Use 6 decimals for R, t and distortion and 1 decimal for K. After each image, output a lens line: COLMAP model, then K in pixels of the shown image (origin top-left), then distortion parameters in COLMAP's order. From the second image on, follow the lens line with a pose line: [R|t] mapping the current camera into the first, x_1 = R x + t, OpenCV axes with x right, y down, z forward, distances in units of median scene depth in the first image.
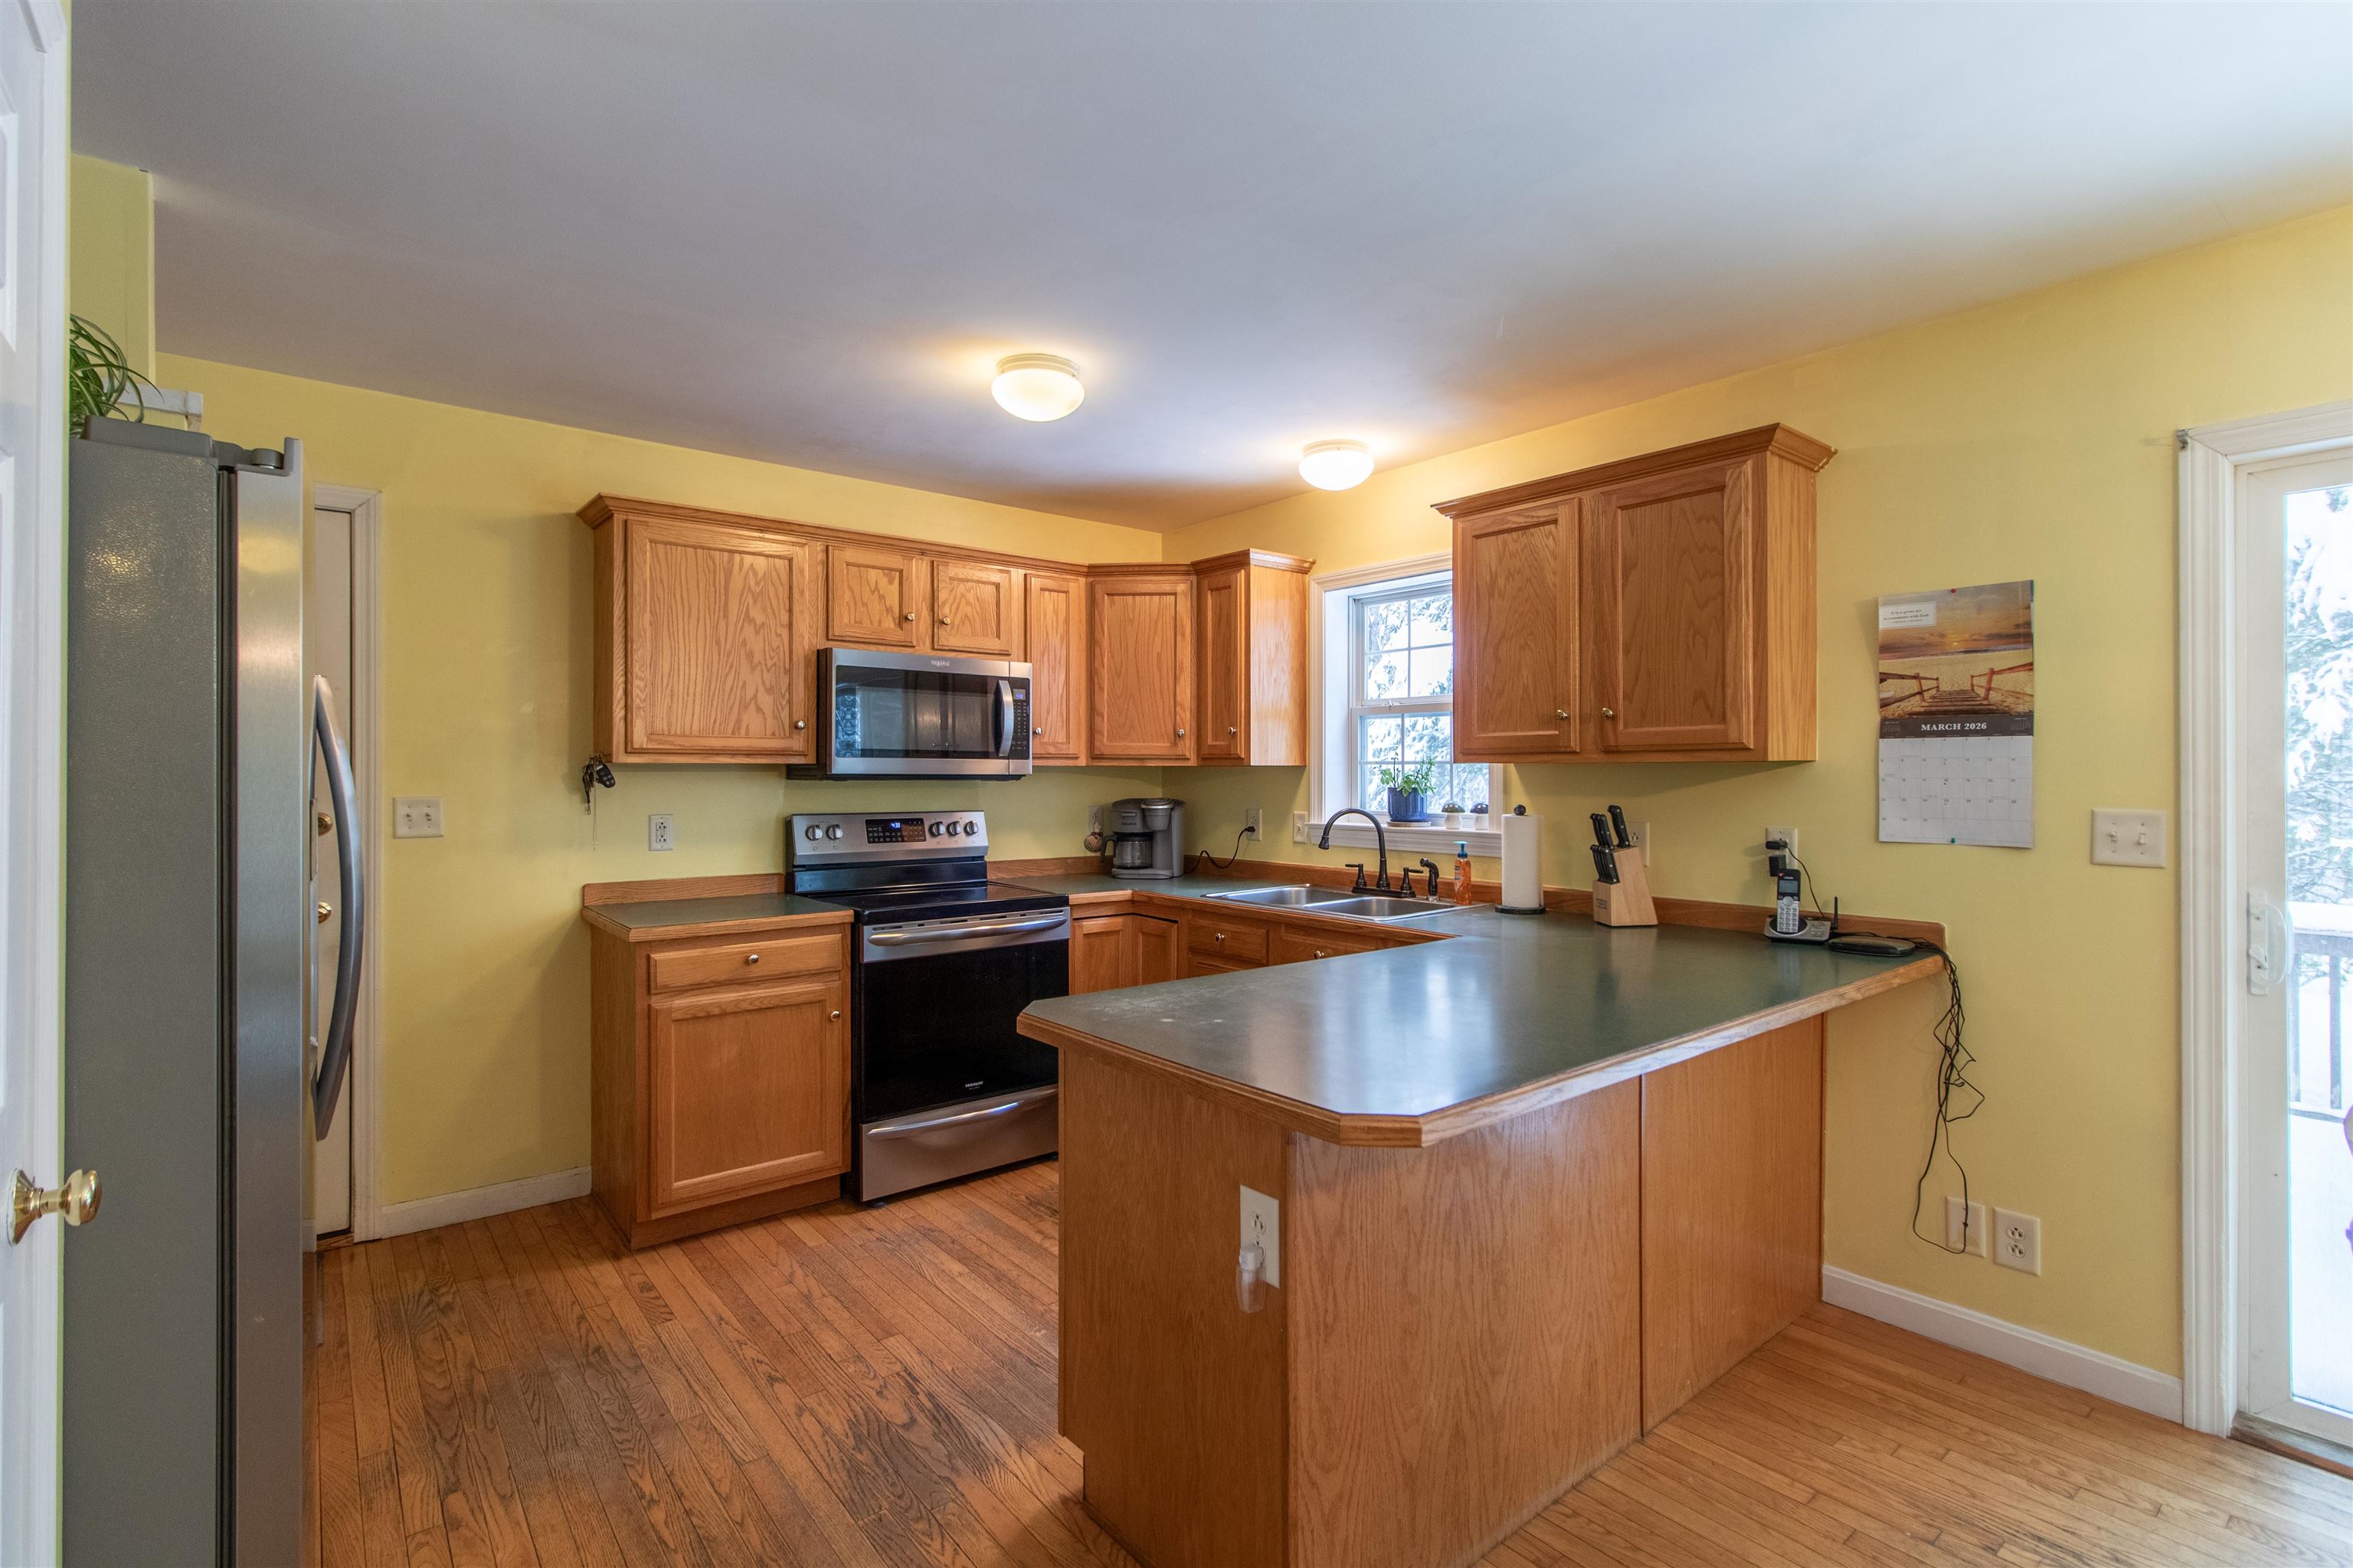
lens RADIAL K [[1088.3, 0, 1199.5], [0, 1088.3, 770.4], [0, 0, 1]] dist [-0.000088, 0.000460]
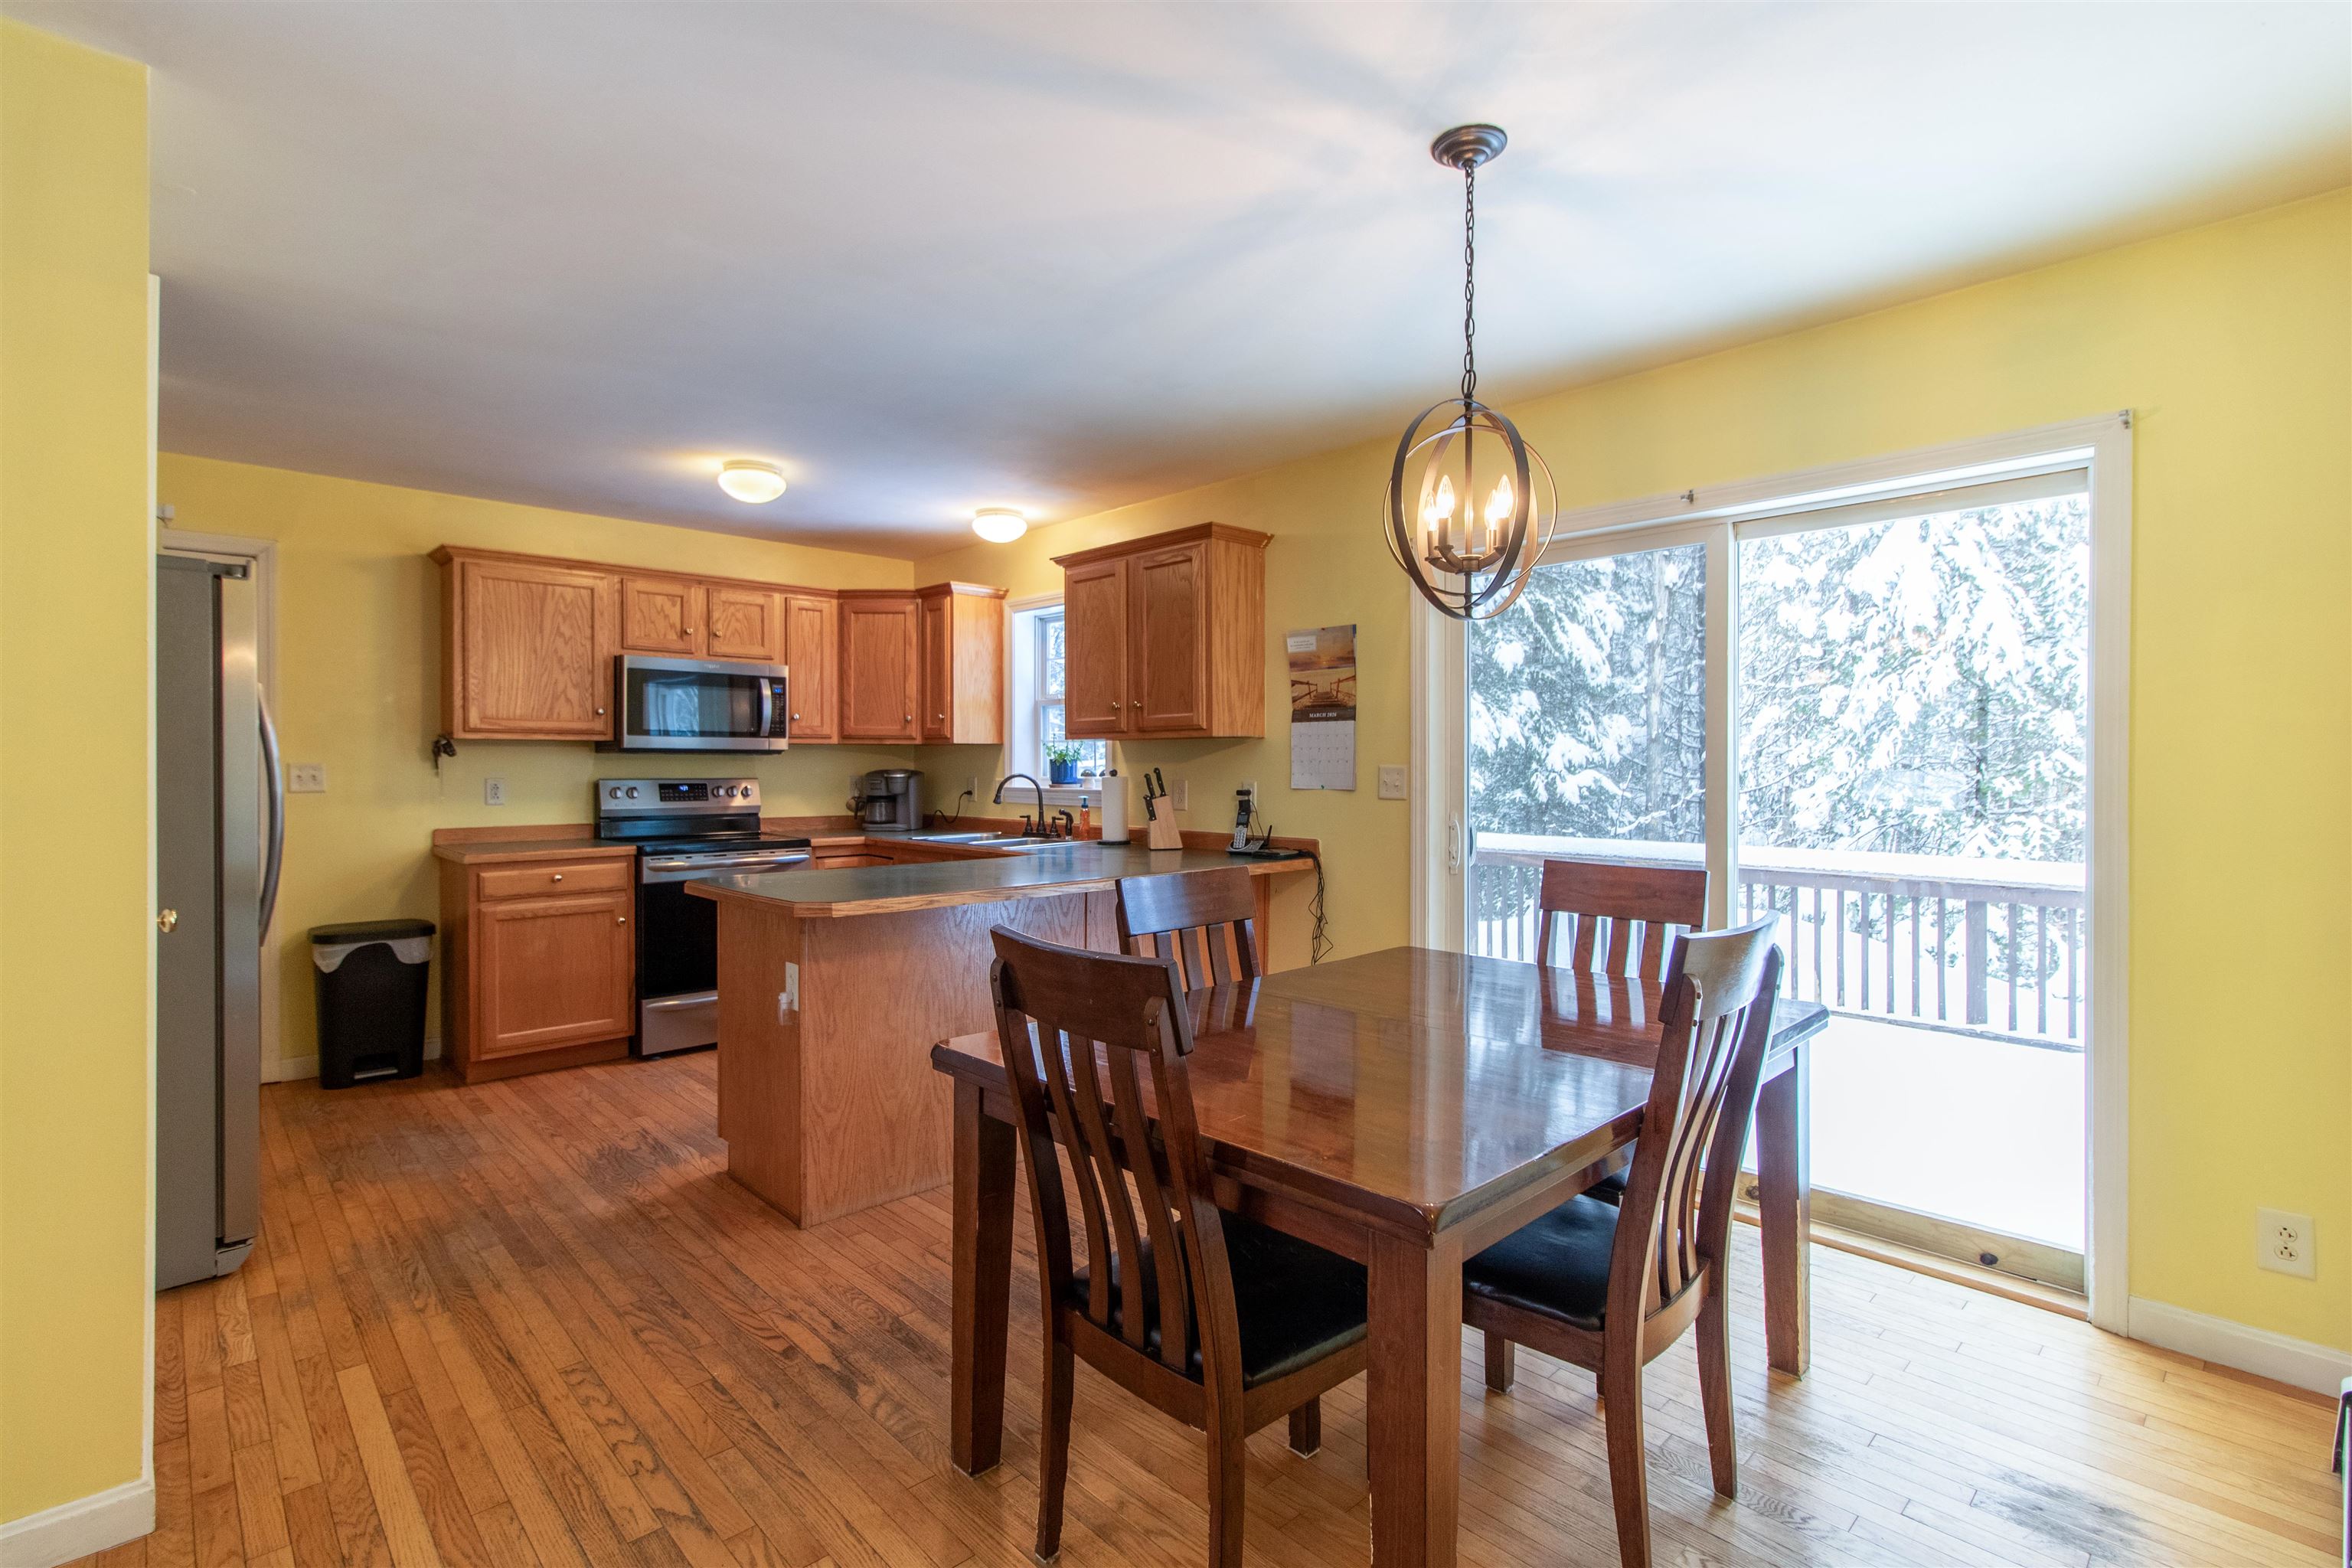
lens RADIAL K [[1098.4, 0, 1181.1], [0, 1098.4, 767.9], [0, 0, 1]] dist [-0.001450, 0.000654]
pose [[0.998069, 0.000307, 0.062111, 0.309270], [-0.000749, 0.999975, 0.007085, 0.020748], [-0.062107, -0.007118, 0.998044, -0.468867]]
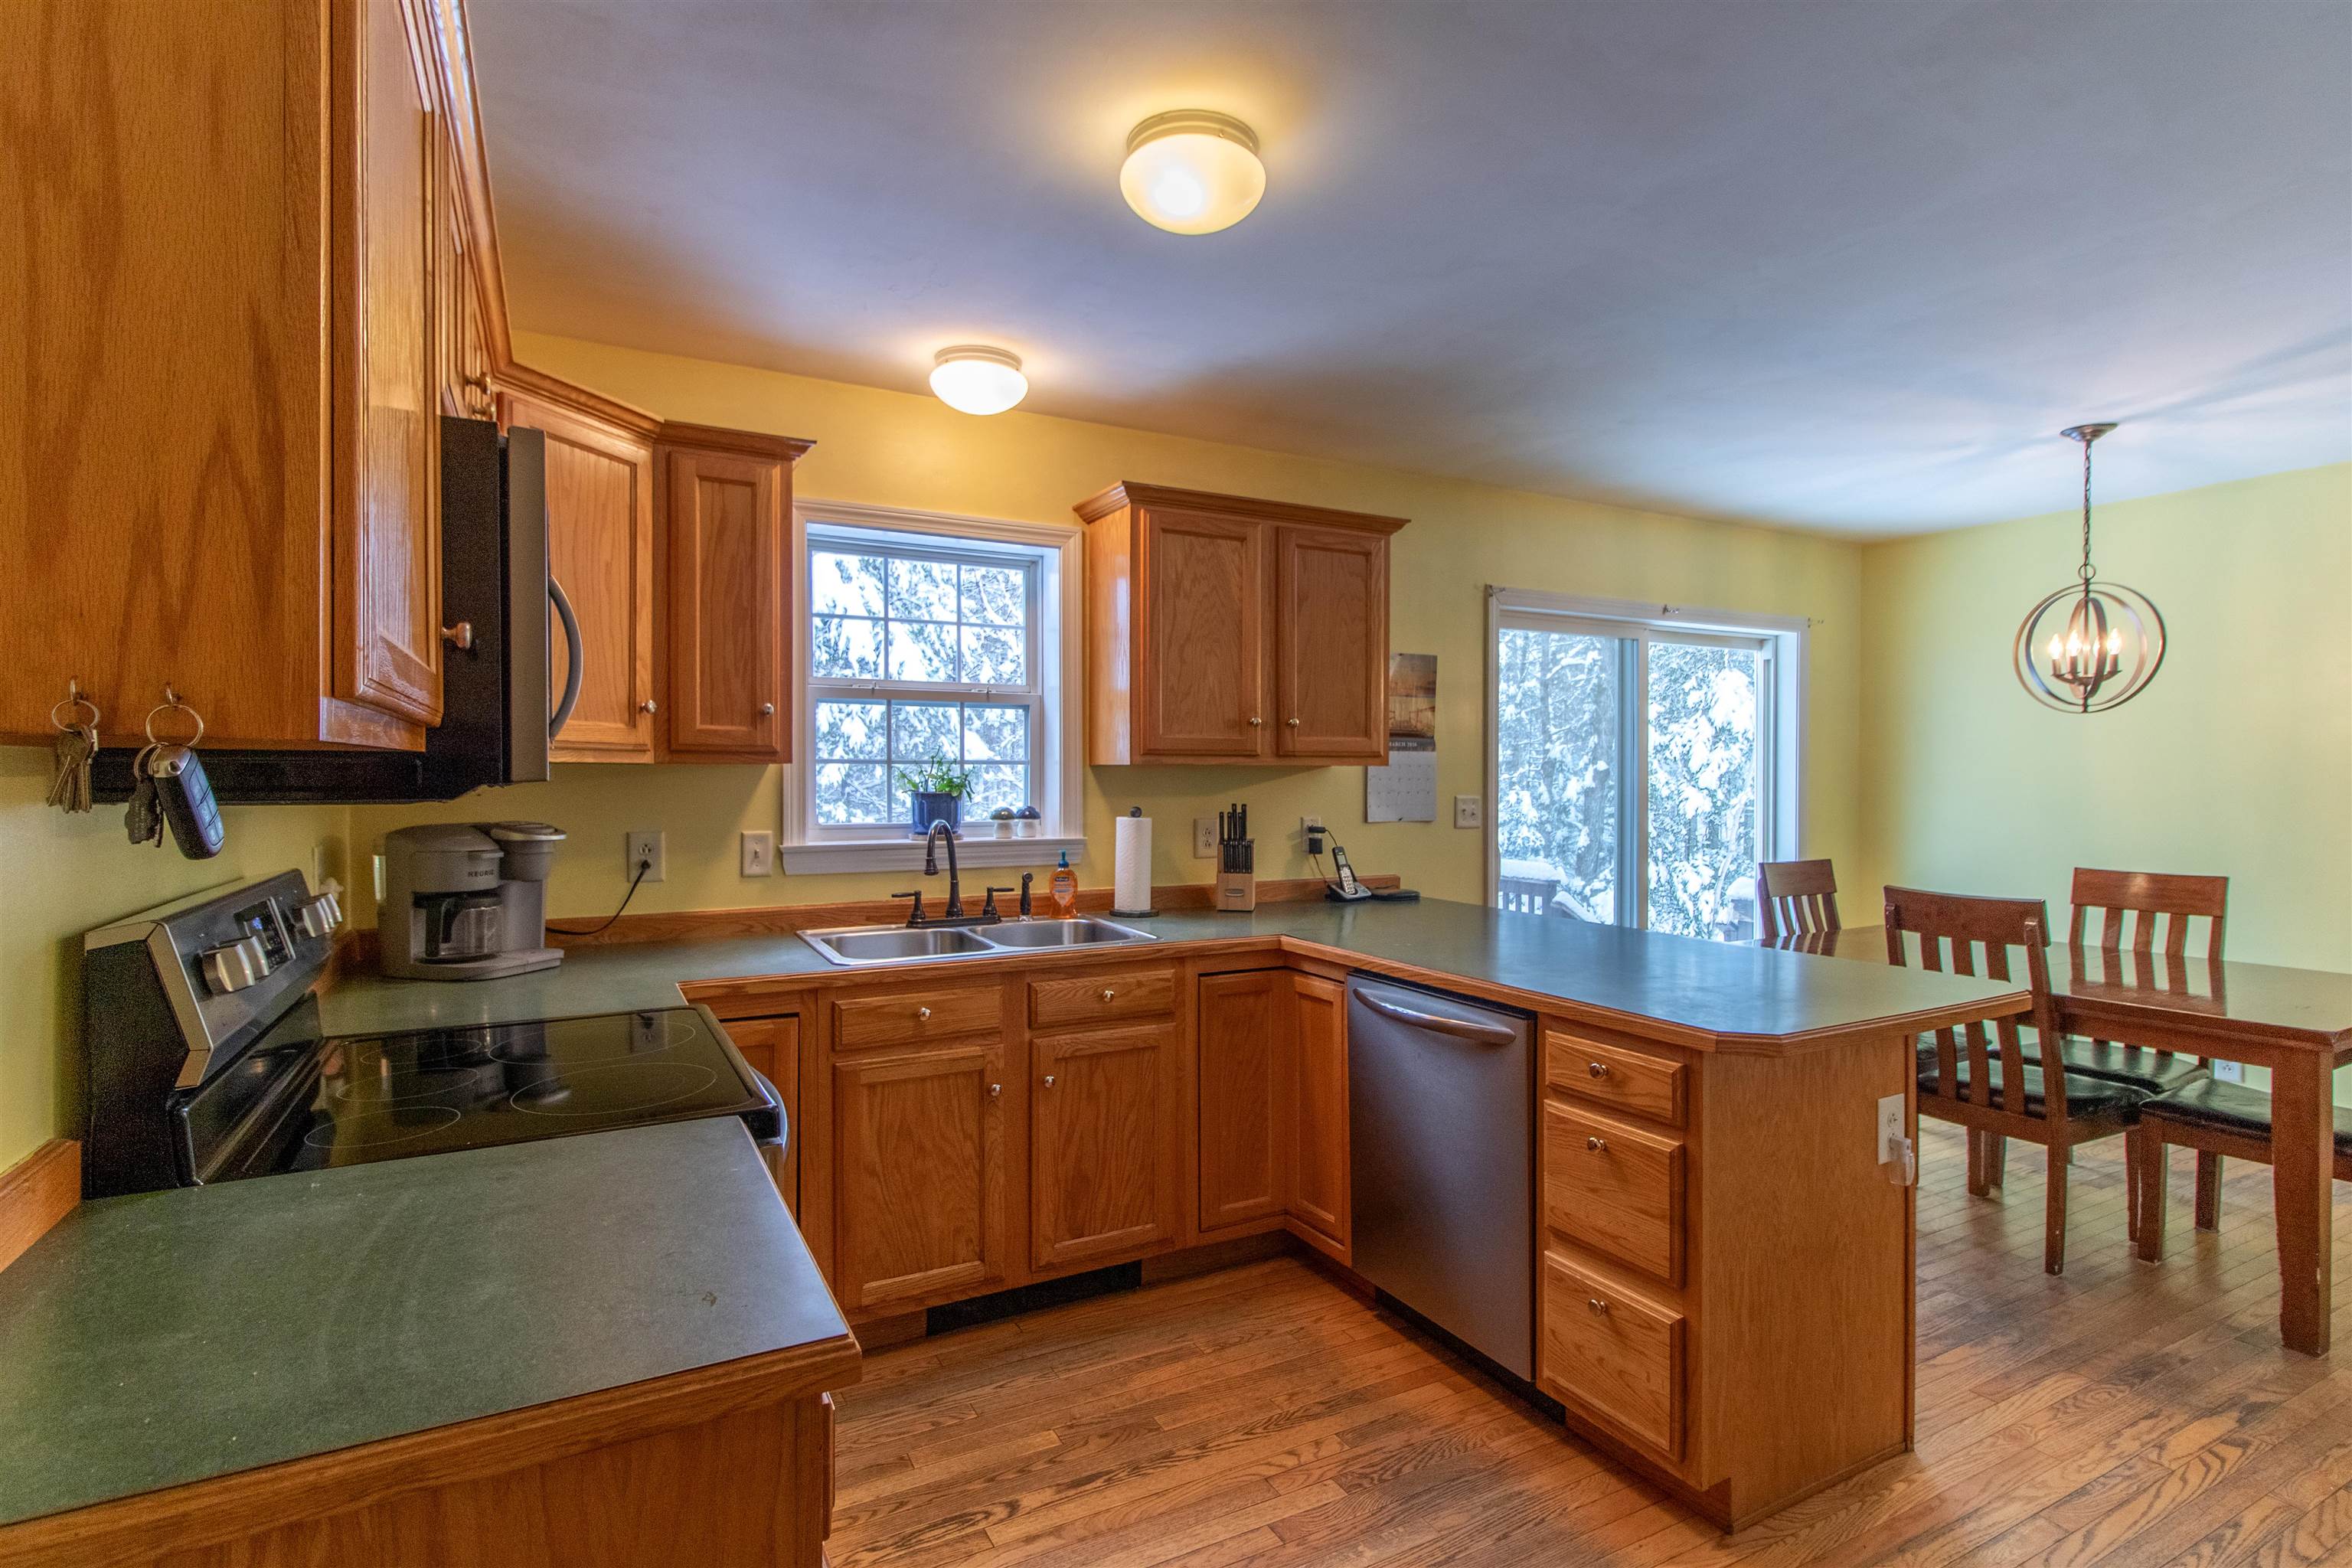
lens RADIAL K [[1133.0, 0, 1180.2], [0, 1133.0, 775.0], [0, 0, 1]] dist [-0.001343, 0.000015]
pose [[0.199716, -0.004878, 0.979842, -0.735190], [-0.005867, 0.999964, 0.006174, -0.003764], [-0.979836, -0.006982, 0.199680, 0.789158]]
